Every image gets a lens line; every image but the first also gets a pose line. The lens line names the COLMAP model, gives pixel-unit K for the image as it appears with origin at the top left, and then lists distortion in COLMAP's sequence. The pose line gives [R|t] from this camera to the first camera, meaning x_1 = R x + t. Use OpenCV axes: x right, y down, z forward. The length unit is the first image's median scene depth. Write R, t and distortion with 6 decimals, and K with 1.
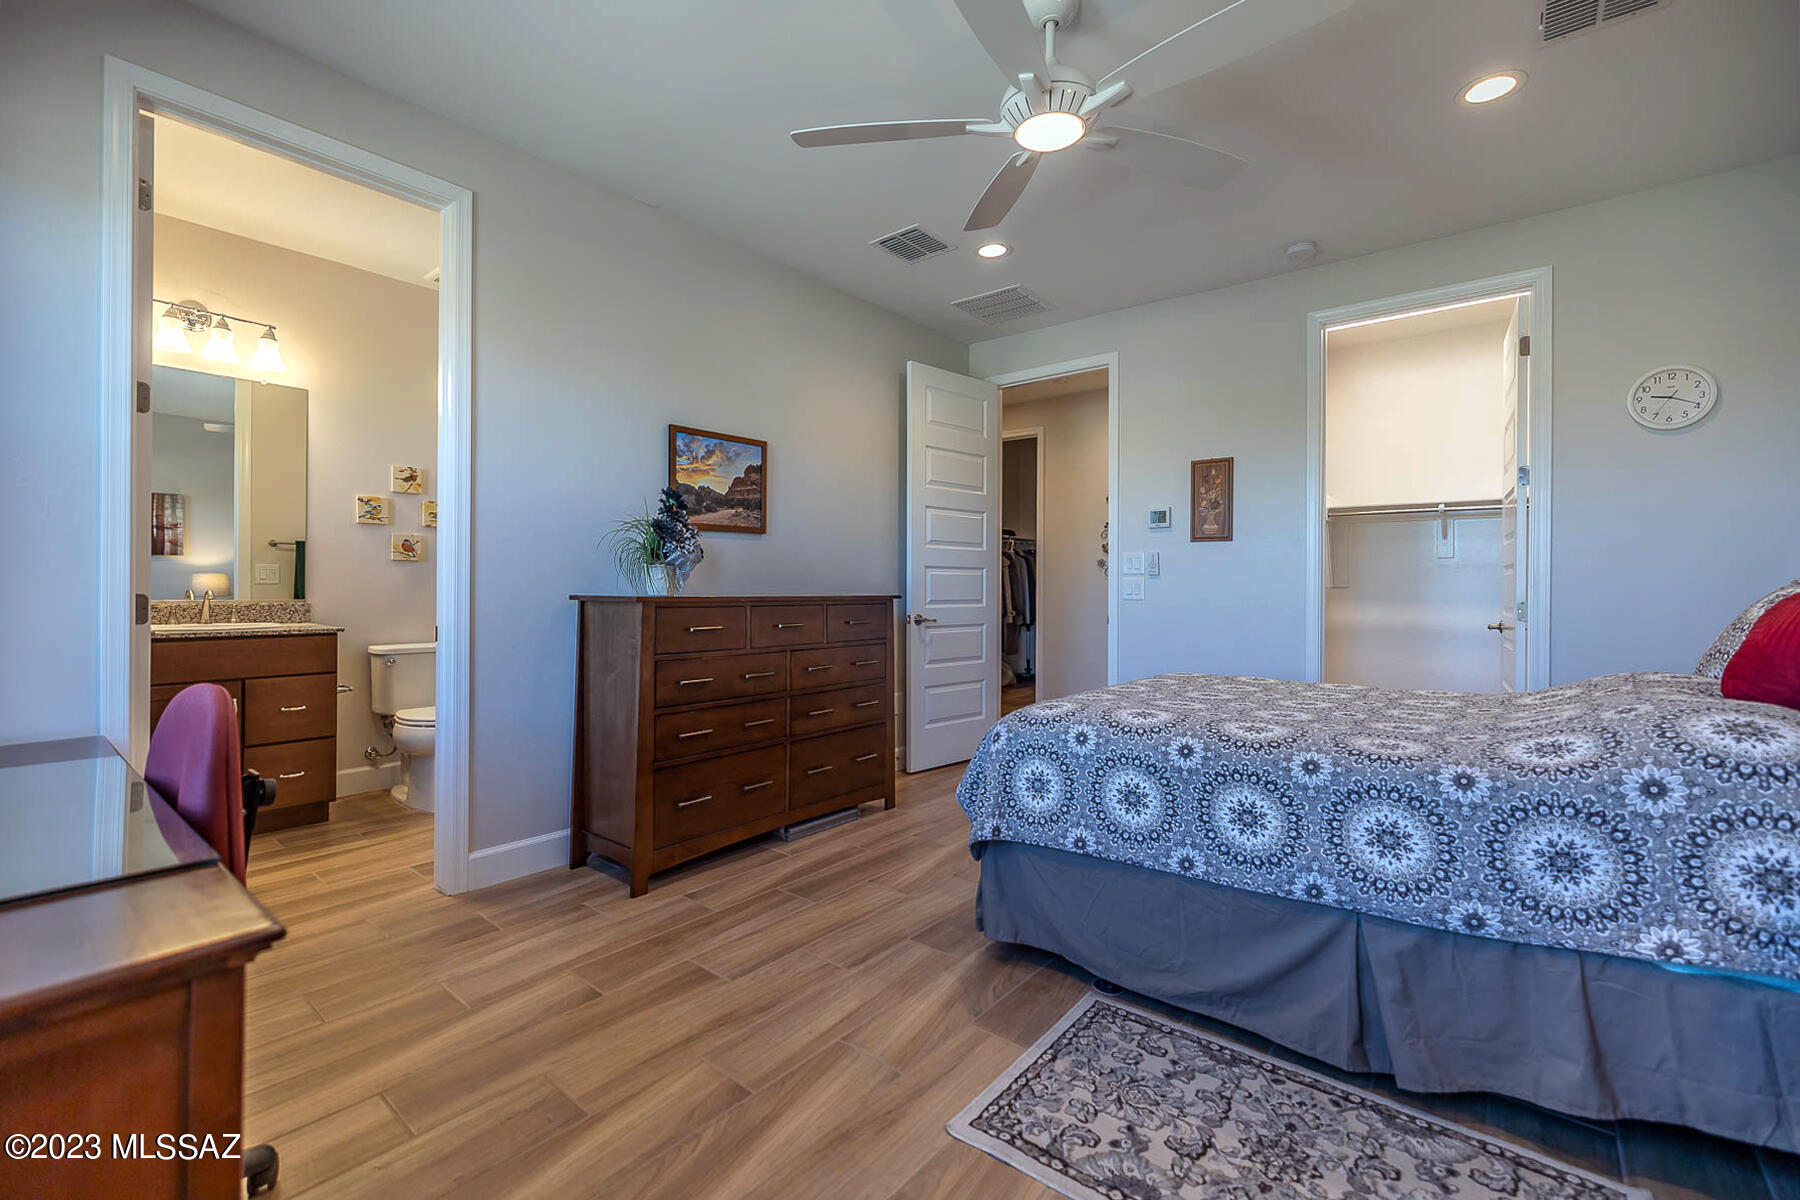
lens RADIAL K [[778.8, 0, 910.5], [0, 778.8, 590.0], [0, 0, 1]] dist [-0.001224, 0.000118]
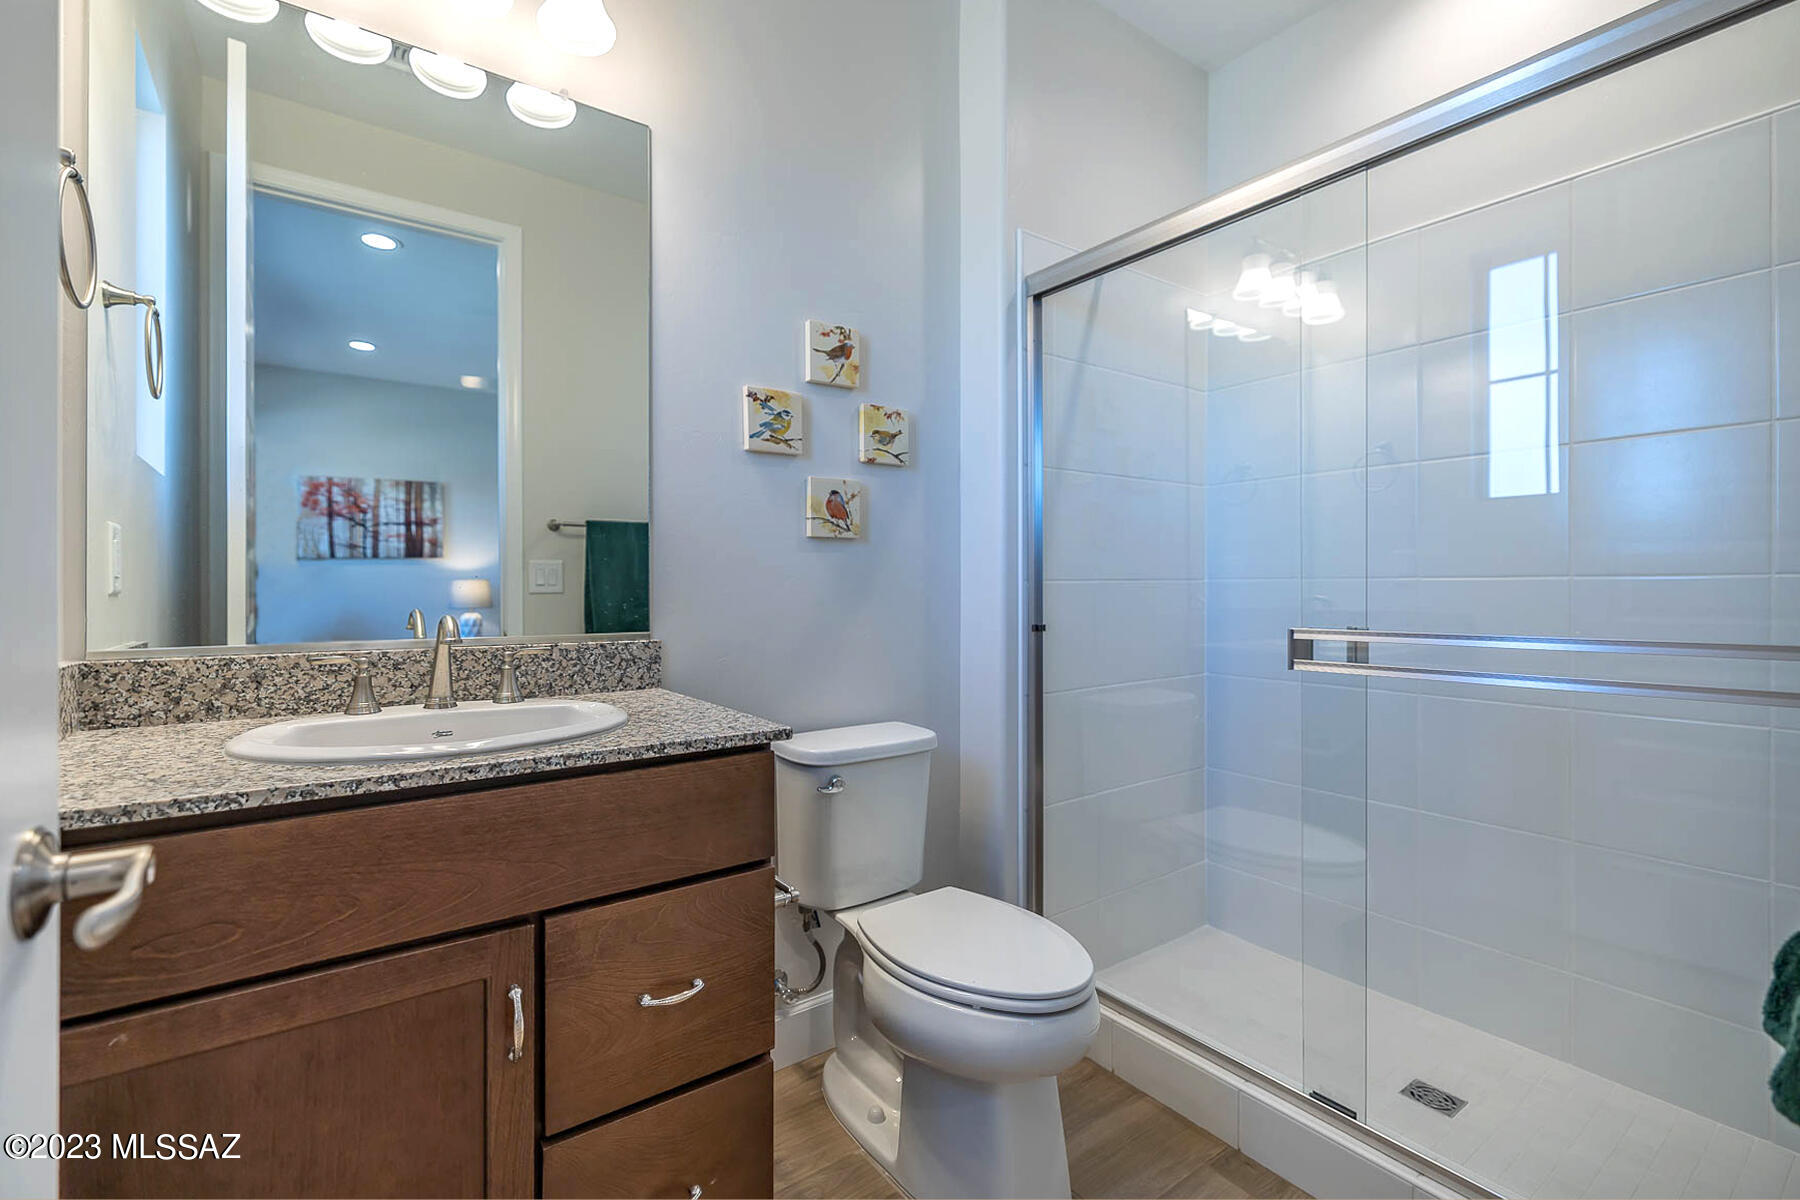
lens RADIAL K [[778.8, 0, 900.0], [0, 778.8, 595.7], [0, 0, 1]] dist [-0.001224, 0.000118]
pose [[0.972160, -0.009182, -0.234139, -0.505996], [0.010514, 0.999935, 0.004444, -0.006922], [0.234083, -0.006782, 0.972193, 0.576507]]
